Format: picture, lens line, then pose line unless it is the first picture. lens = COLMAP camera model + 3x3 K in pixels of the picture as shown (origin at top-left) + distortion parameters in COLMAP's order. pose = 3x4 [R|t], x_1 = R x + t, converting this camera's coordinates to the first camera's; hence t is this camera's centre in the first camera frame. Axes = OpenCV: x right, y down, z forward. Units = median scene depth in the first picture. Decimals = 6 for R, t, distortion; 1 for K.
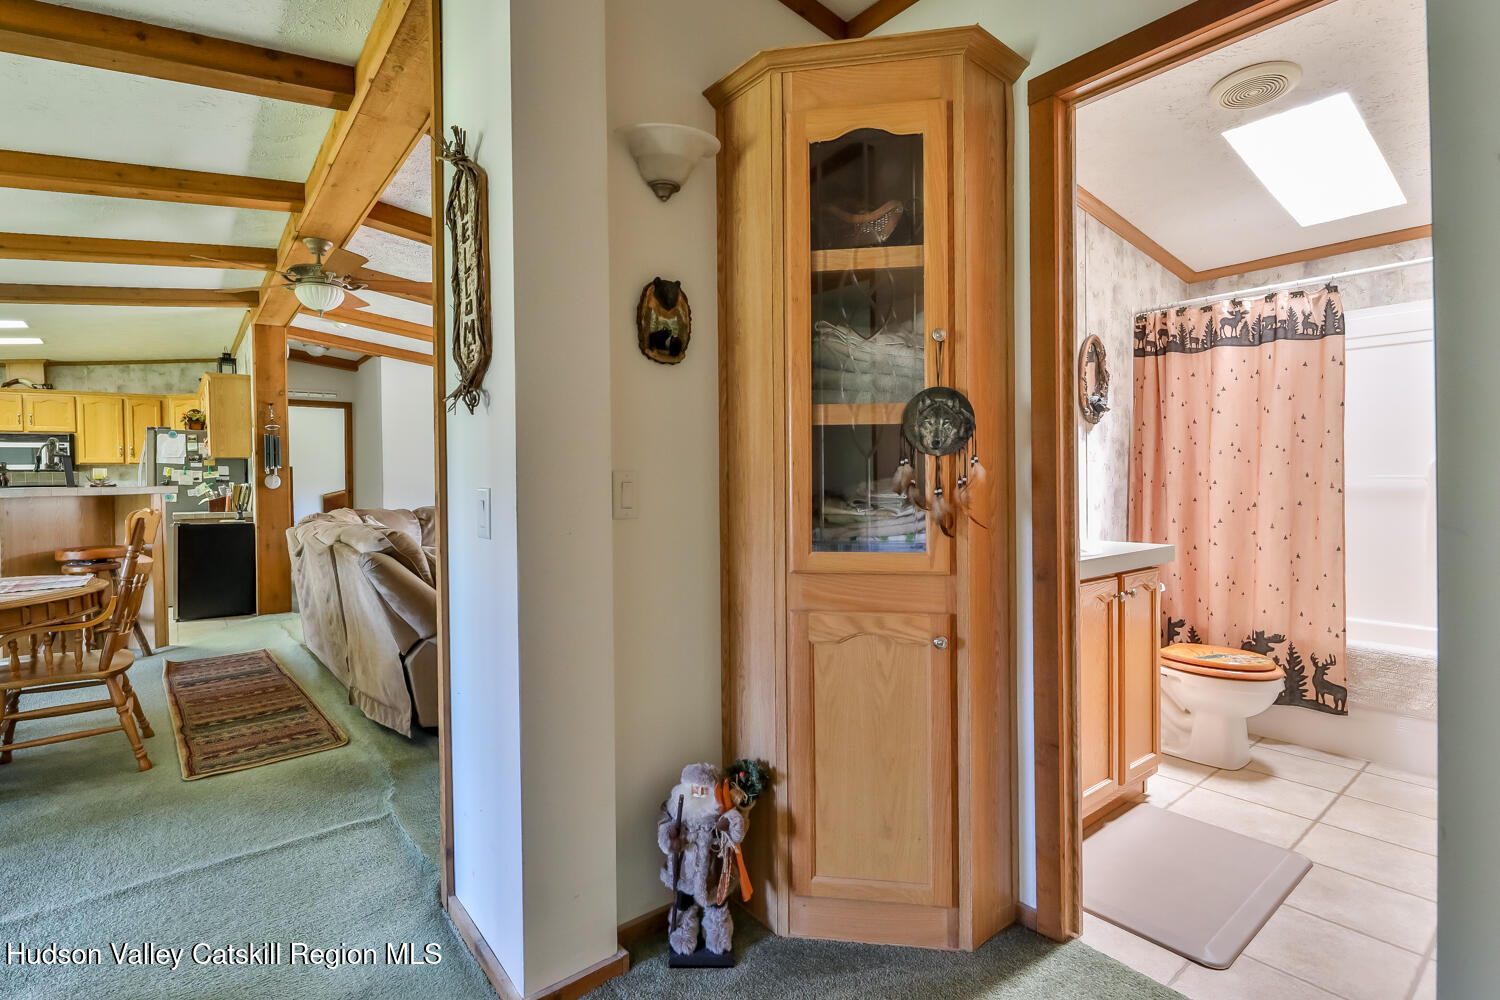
lens RADIAL K [[715.0, 0, 738.9], [0, 715.0, 488.0], [0, 0, 1]] dist [-0.001591, -0.002062]
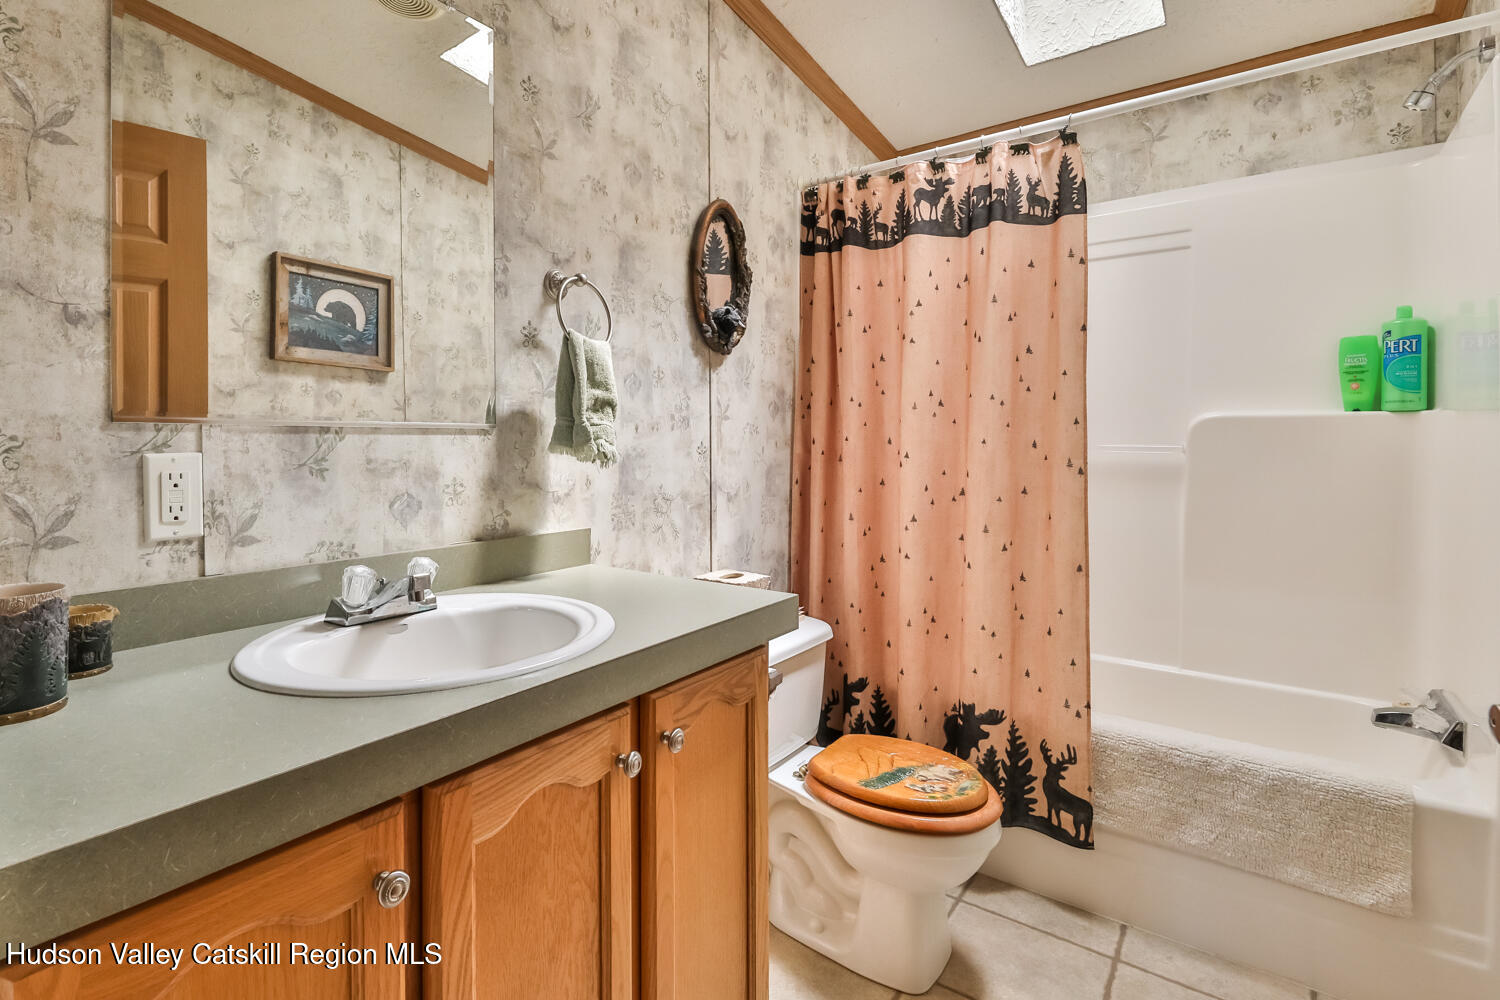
lens RADIAL K [[715.0, 0, 742.1], [0, 715.0, 442.8], [0, 0, 1]] dist [-0.001591, -0.002062]
pose [[0.958649, 0.003493, 0.284571, 0.360957], [-0.001041, 0.999961, -0.008768, -0.013451], [-0.284590, 0.008109, 0.958615, 0.457910]]
